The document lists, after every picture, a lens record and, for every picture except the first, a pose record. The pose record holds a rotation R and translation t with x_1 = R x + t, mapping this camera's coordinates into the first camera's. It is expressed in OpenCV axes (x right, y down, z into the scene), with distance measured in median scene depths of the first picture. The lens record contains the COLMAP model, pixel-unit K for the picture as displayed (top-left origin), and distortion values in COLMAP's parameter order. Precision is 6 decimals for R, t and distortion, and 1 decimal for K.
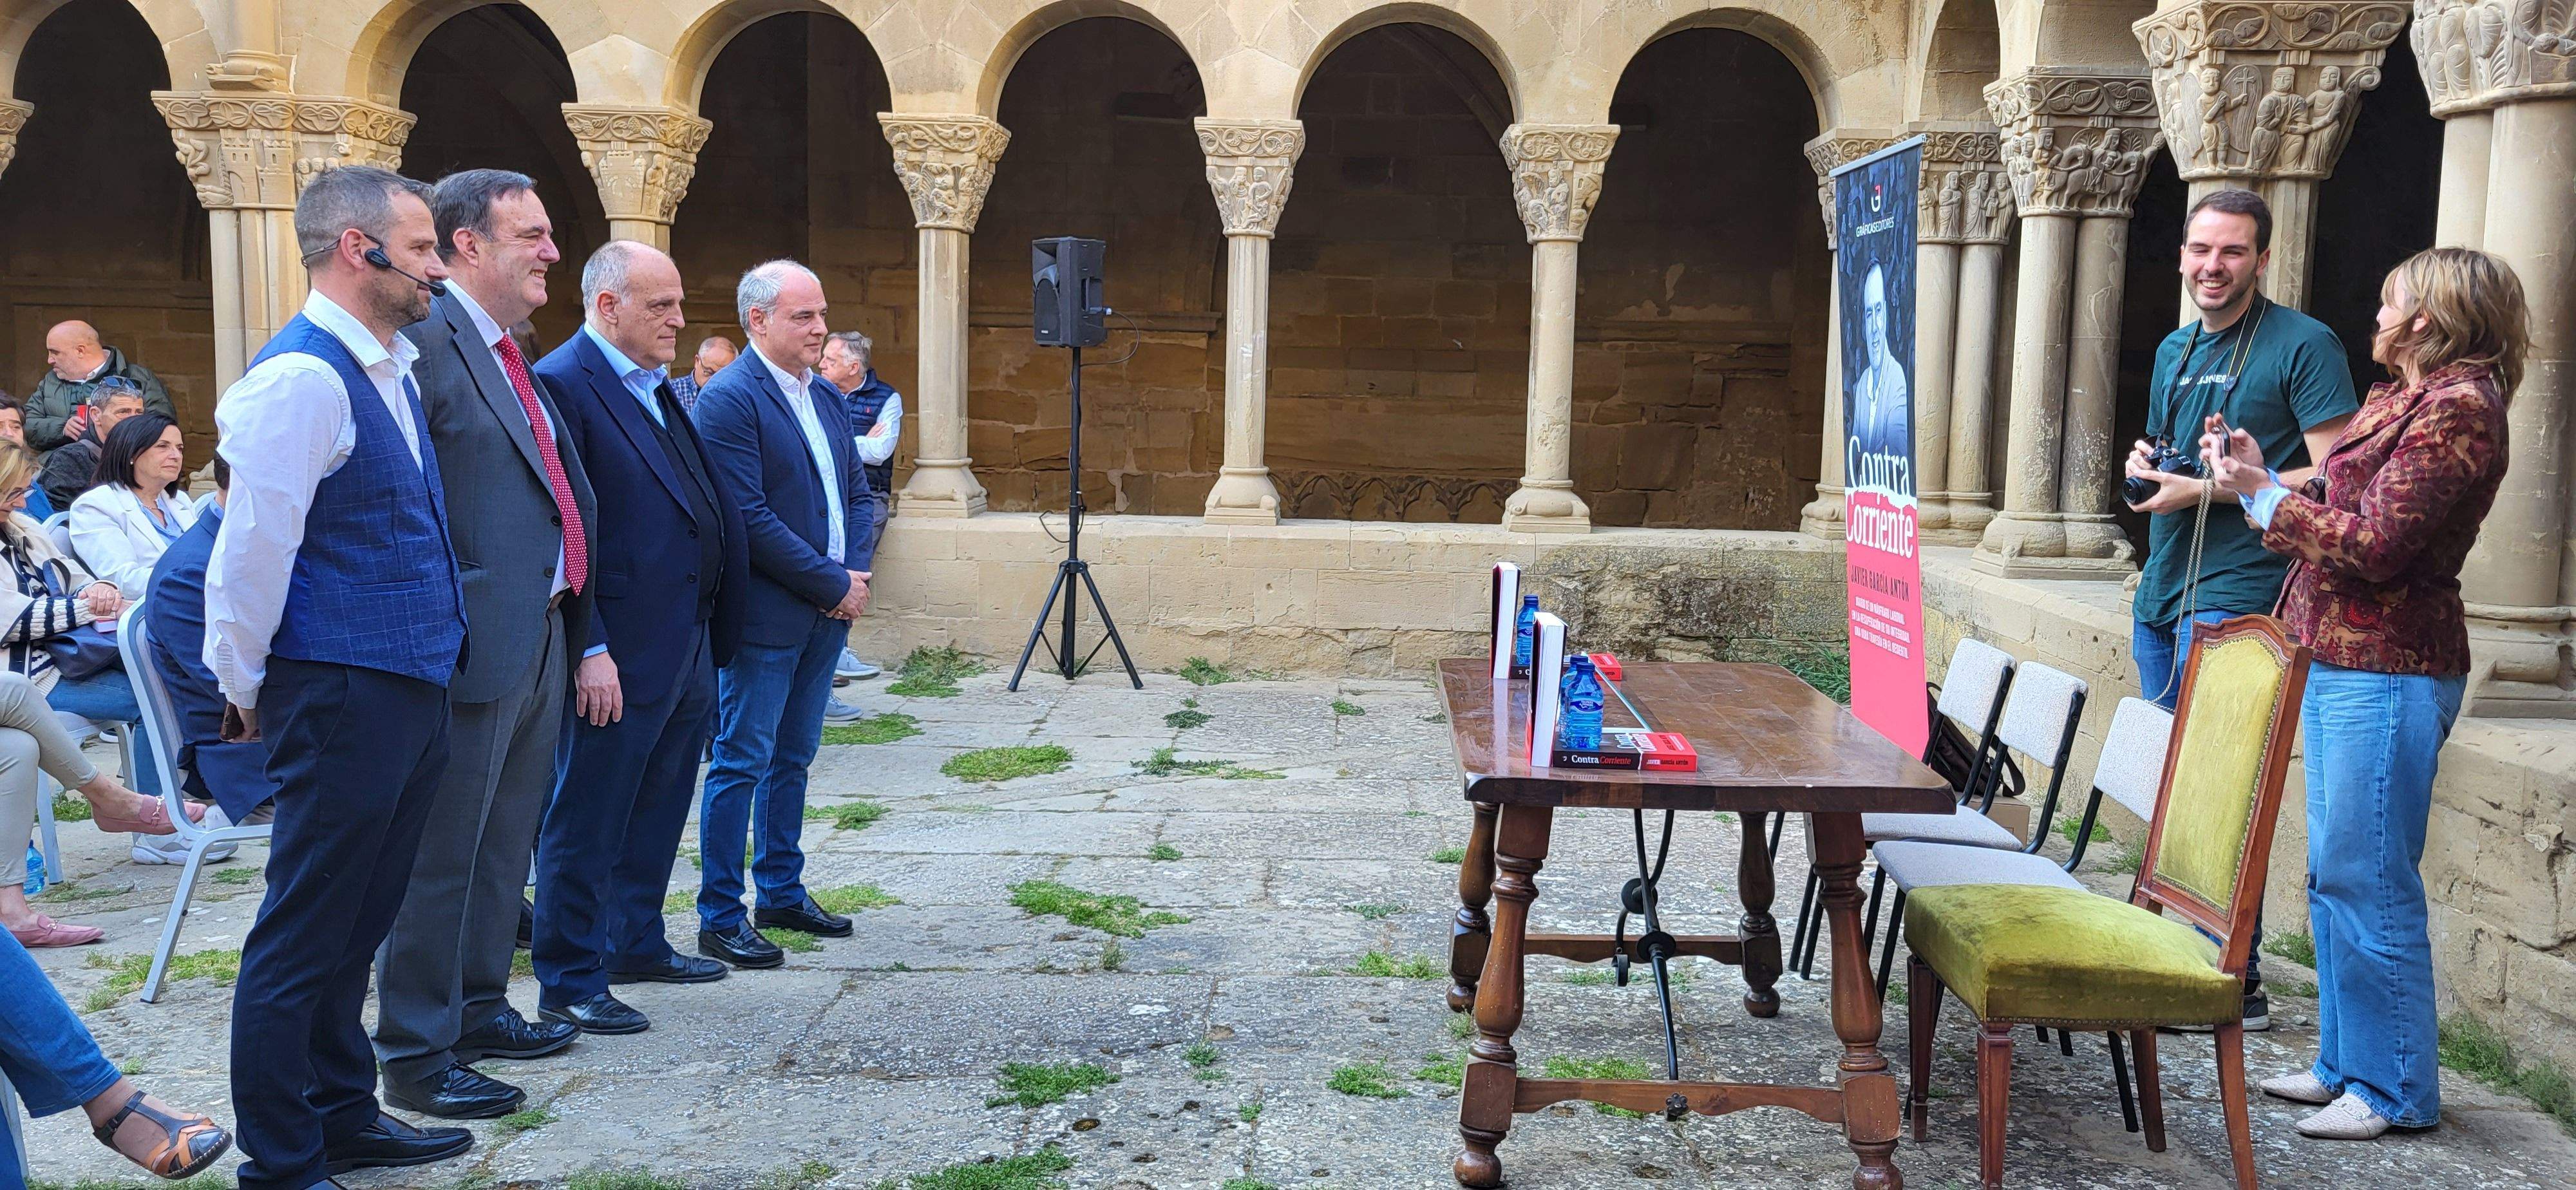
lens RADIAL K [[1955.5, 0, 1288.7], [0, 1955.5, 581.9], [0, 0, 1]] dist [0.061047, -0.034673]
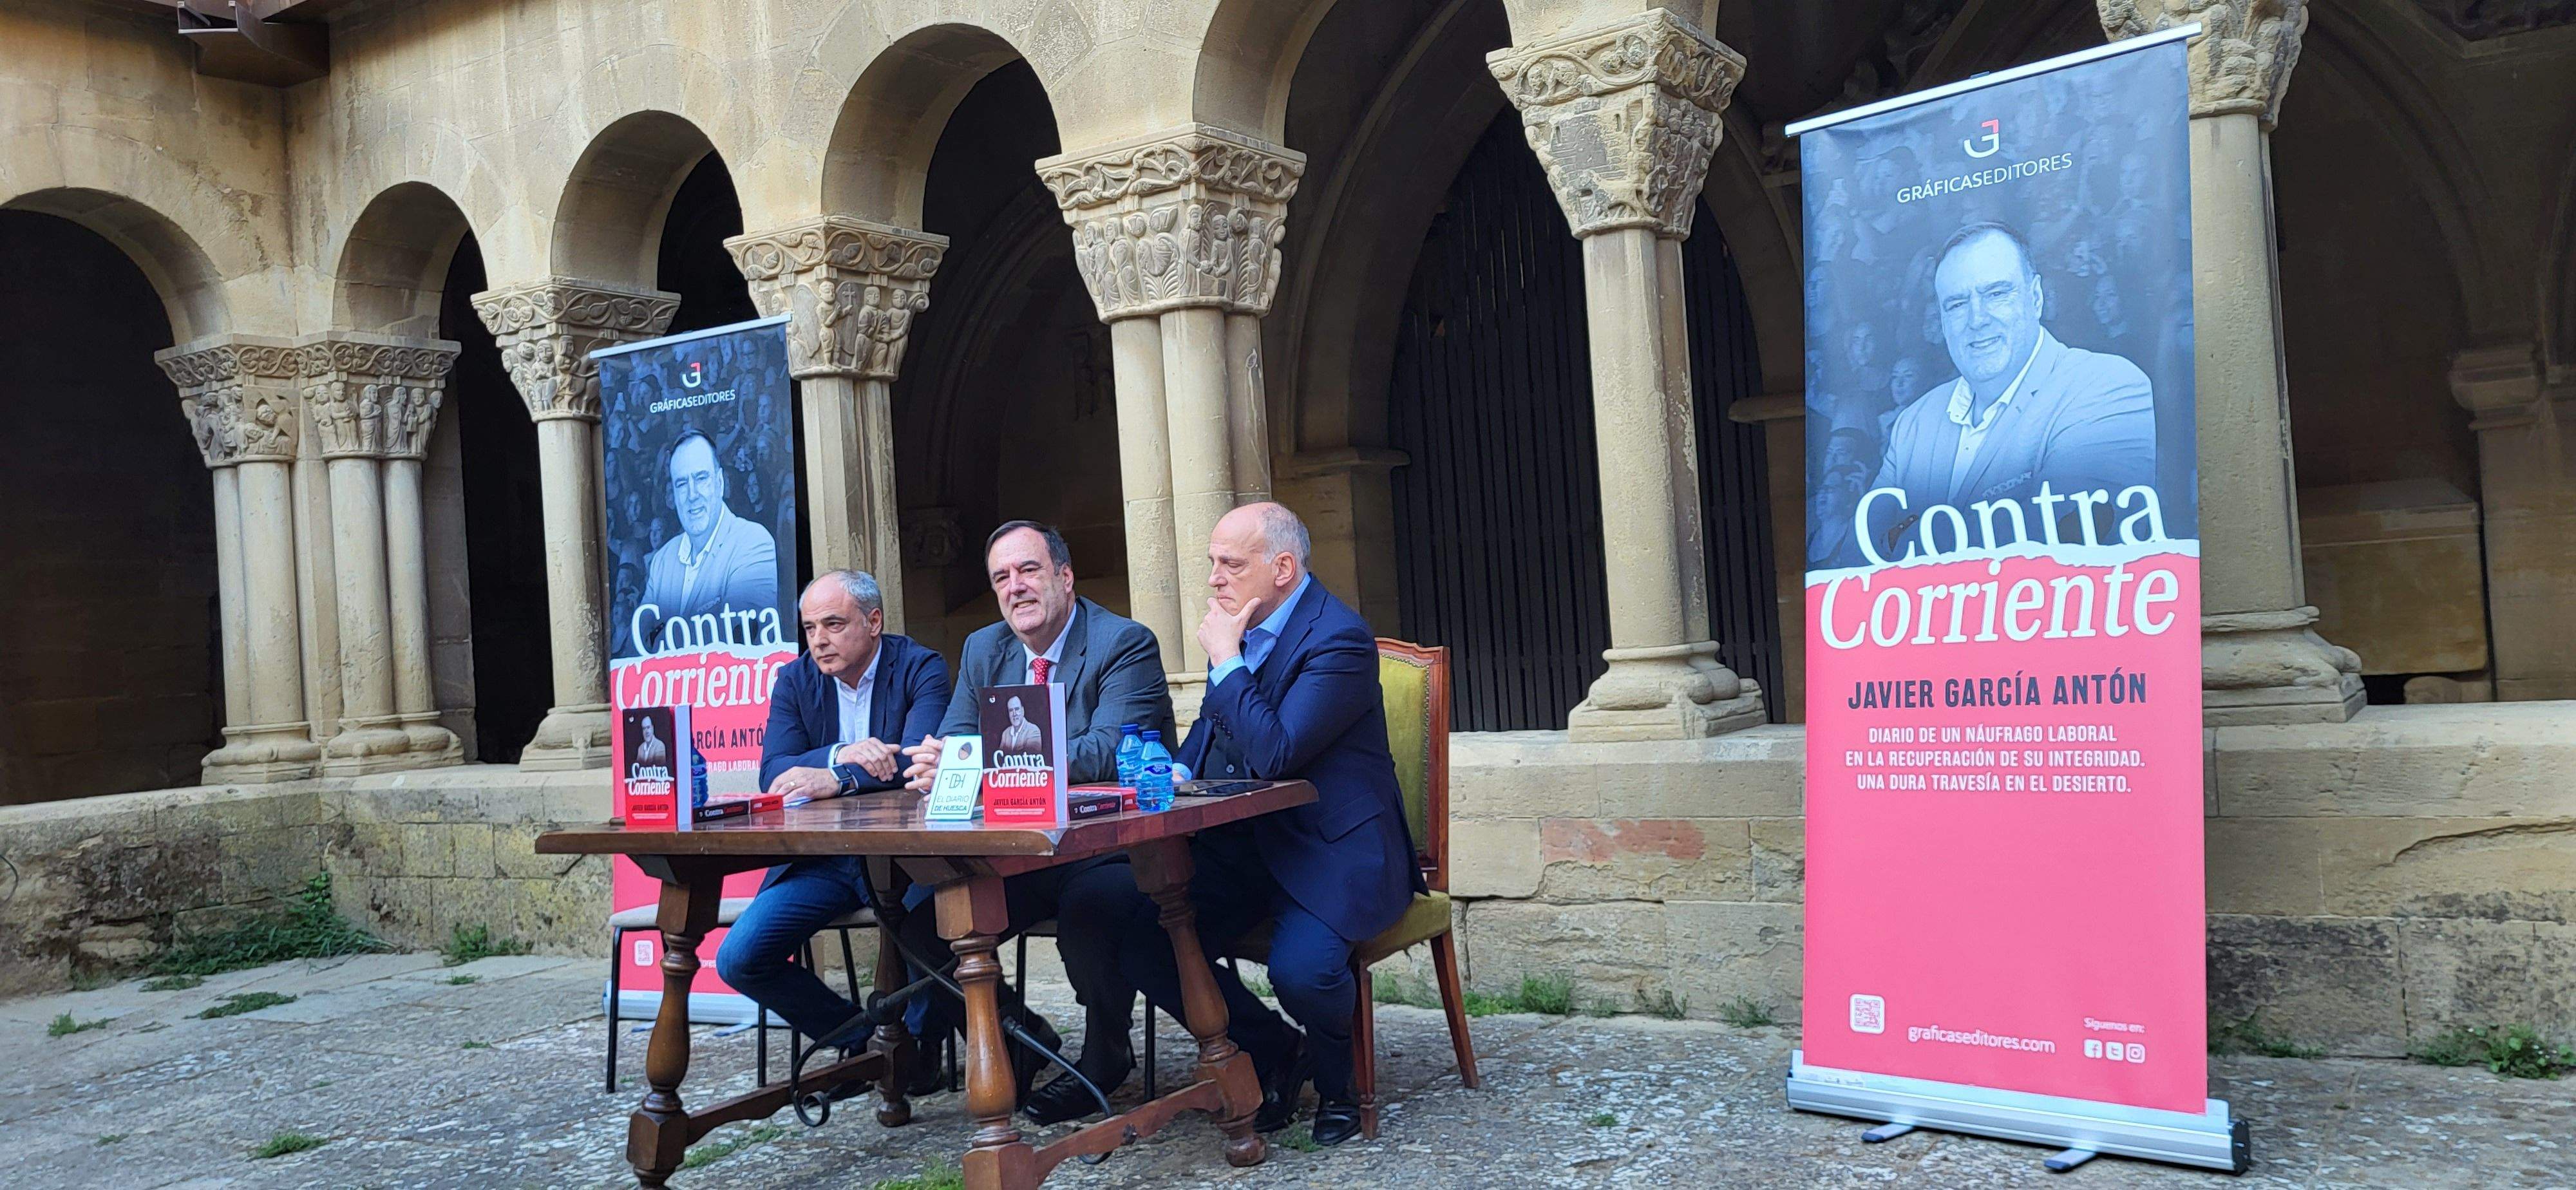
lens RADIAL K [[1969.6, 0, 1324.7], [0, 1969.6, 588.4], [0, 0, 1]] dist [0.049585, -0.039280]
pose [[0.523174, -0.043989, 0.851090, -0.300396], [0.166783, 0.984641, -0.051631, 0.022453], [-0.835746, 0.168959, 0.522476, 0.137079]]
